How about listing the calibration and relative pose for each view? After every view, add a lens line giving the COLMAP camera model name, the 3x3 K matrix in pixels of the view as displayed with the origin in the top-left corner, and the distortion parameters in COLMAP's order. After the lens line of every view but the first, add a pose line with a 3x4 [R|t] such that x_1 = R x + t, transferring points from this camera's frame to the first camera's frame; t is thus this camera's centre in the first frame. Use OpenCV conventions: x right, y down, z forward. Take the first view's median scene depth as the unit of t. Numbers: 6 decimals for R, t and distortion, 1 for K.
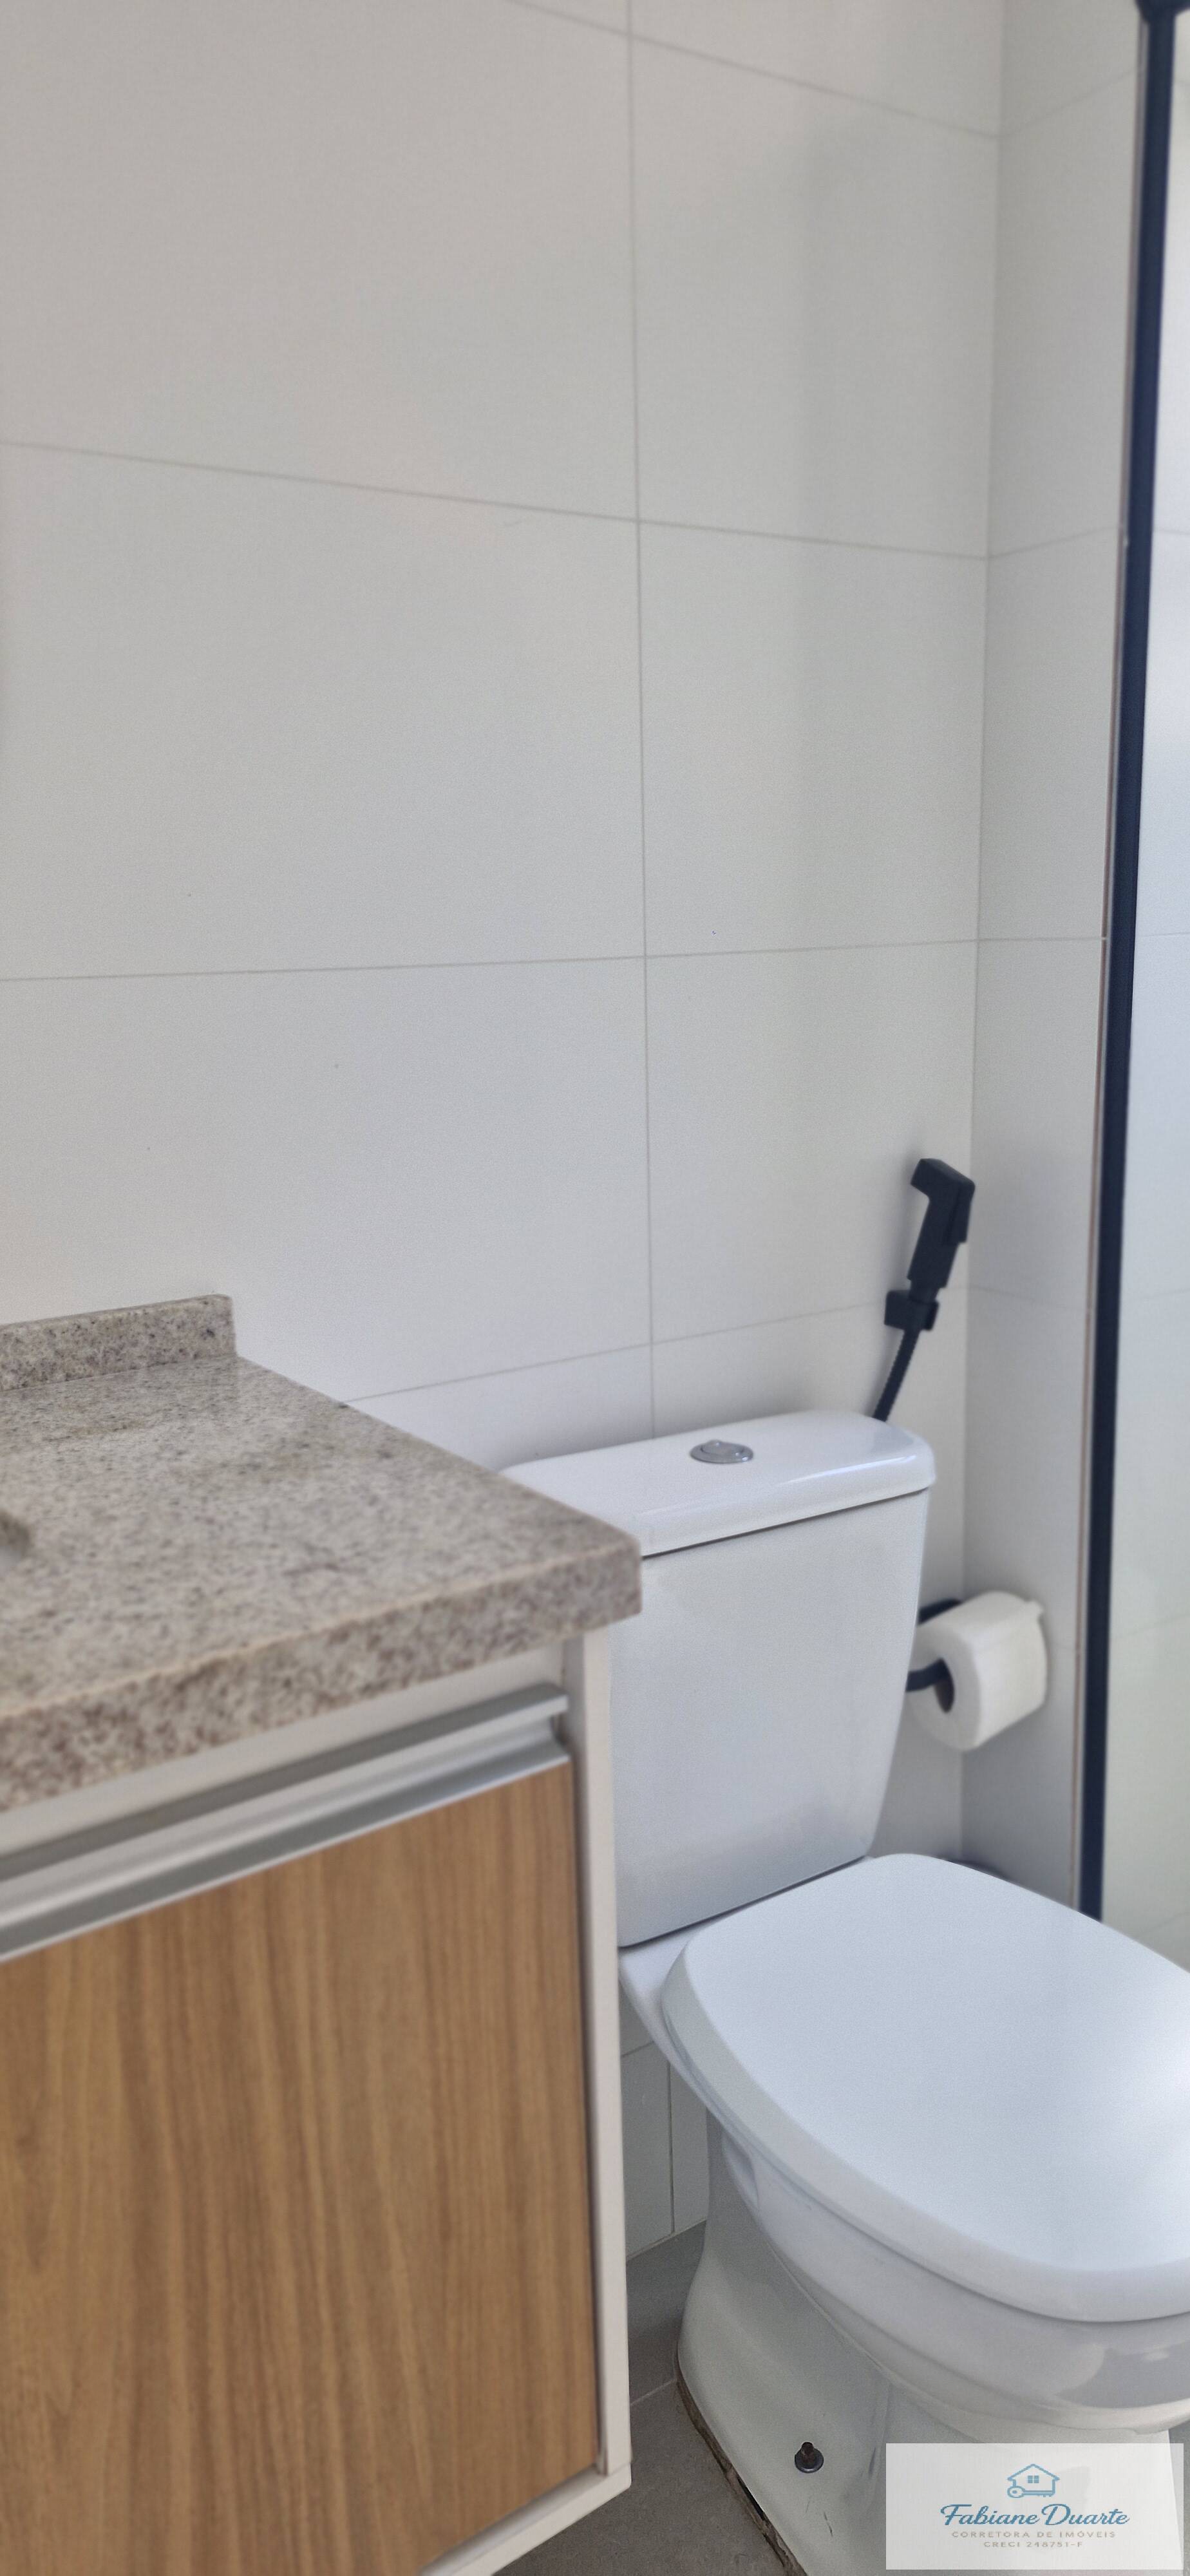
lens RADIAL K [[1697.3, 0, 595.0], [0, 1697.3, 1288.0], [0, 0, 1]] dist [-0.037568, 0.000820]
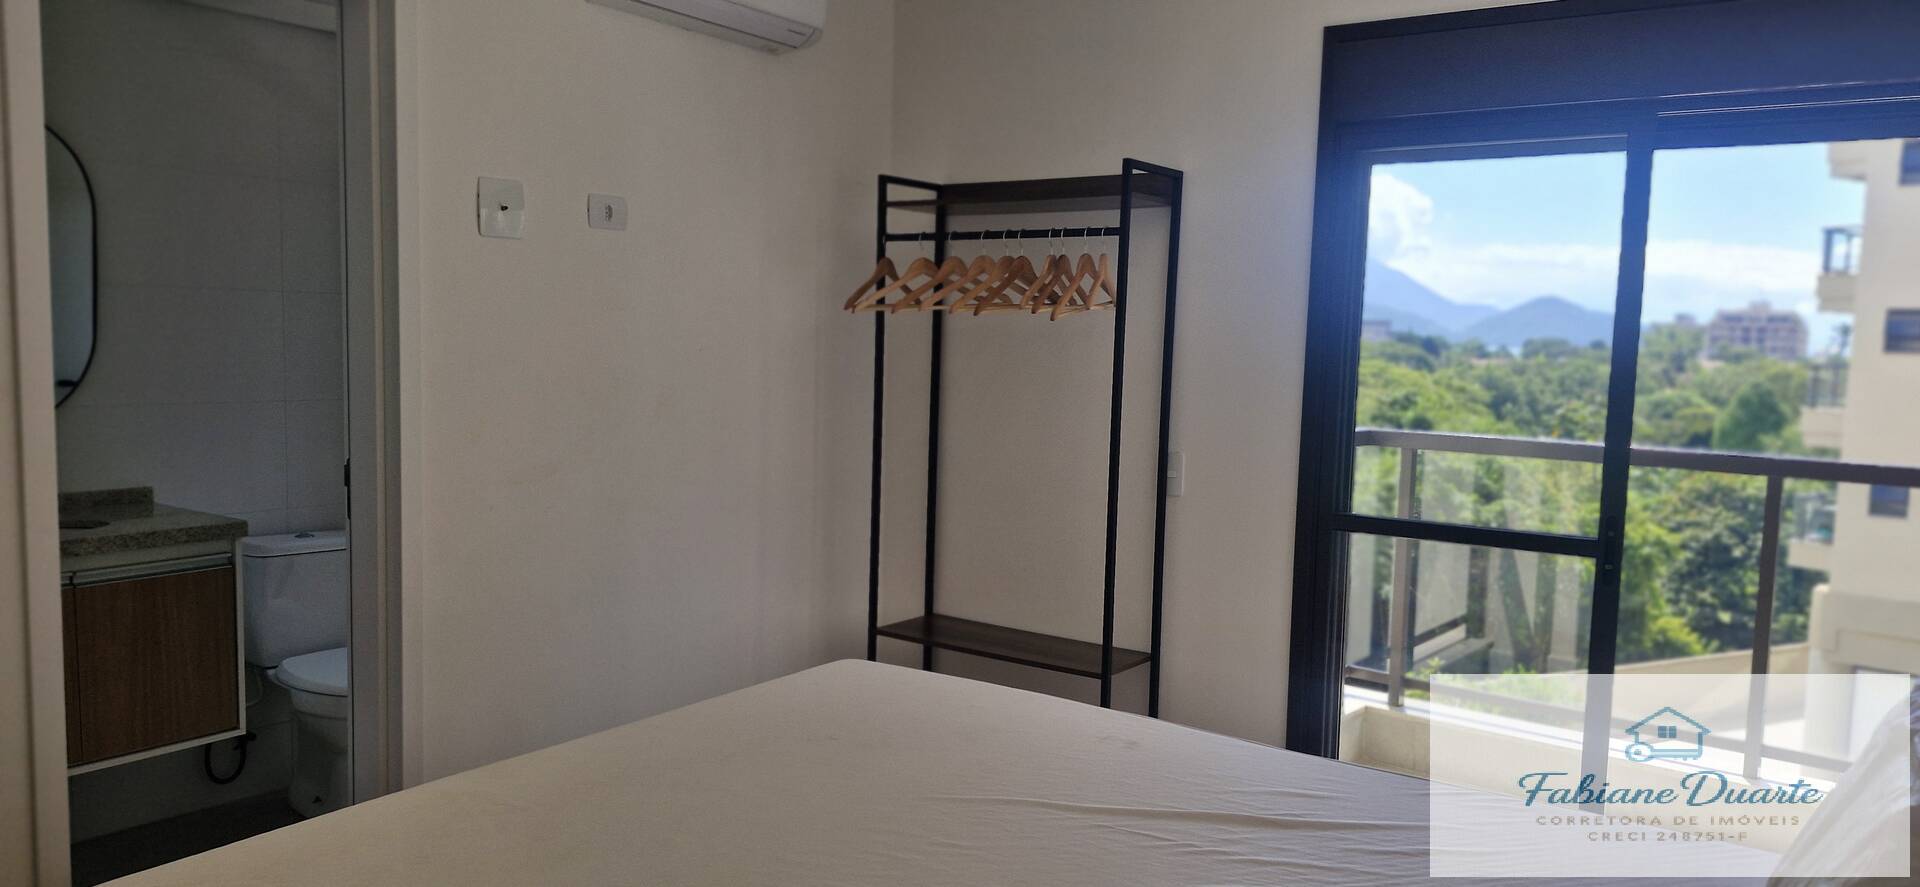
lens RADIAL K [[1265.1, 0, 956.3], [0, 1265.1, 450.2], [0, 0, 1]] dist [-0.037568, 0.000820]
pose [[0.923827, 0.011732, 0.382629, 0.510688], [0.033450, 0.993233, -0.111217, 0.391661], [-0.381345, 0.115544, 0.917184, -3.023400]]
